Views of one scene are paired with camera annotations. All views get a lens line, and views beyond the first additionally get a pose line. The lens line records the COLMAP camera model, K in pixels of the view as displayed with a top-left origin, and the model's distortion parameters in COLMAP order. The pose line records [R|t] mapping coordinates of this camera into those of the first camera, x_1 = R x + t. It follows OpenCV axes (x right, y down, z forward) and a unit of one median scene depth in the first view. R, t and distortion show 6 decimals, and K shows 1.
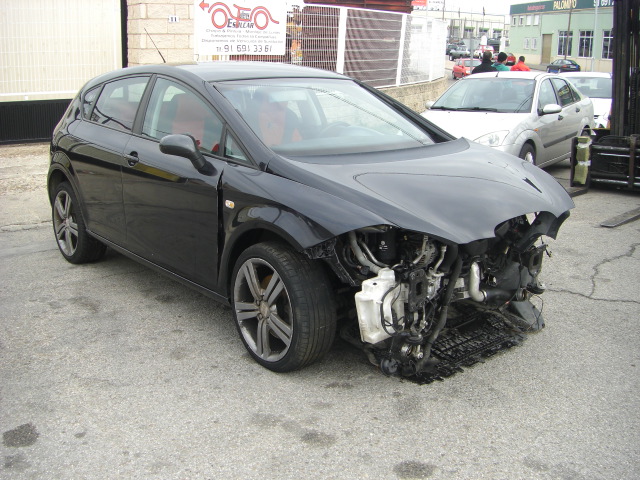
lens RADIAL K [[731.4, 0, 309.3], [0, 731.4, 241.6], [0, 0, 1]] dist [-0.206074, 0.202397]
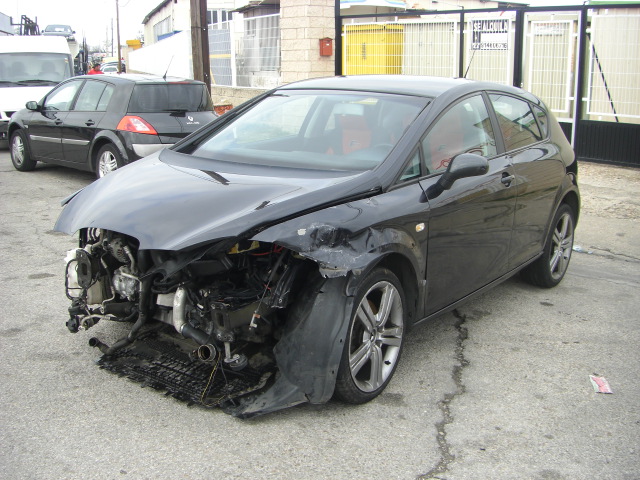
lens RADIAL K [[731.4, 0, 309.3], [0, 731.4, 241.6], [0, 0, 1]] dist [-0.206074, 0.202397]
pose [[0.233017, 0.233261, -0.944083, 0.363928], [-0.267044, 0.948835, 0.168524, -0.072935], [0.935088, 0.212843, 0.283386, 0.289654]]
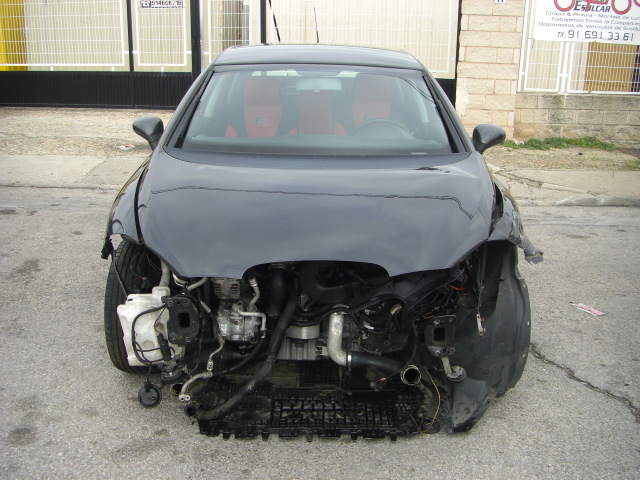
lens RADIAL K [[731.4, 0, 309.3], [0, 731.4, 241.6], [0, 0, 1]] dist [-0.206074, 0.202397]
pose [[0.772435, 0.191646, -0.605488, 0.214441], [-0.176719, 0.980591, 0.084927, -0.033958], [0.610012, 0.041401, 0.791310, 0.124128]]
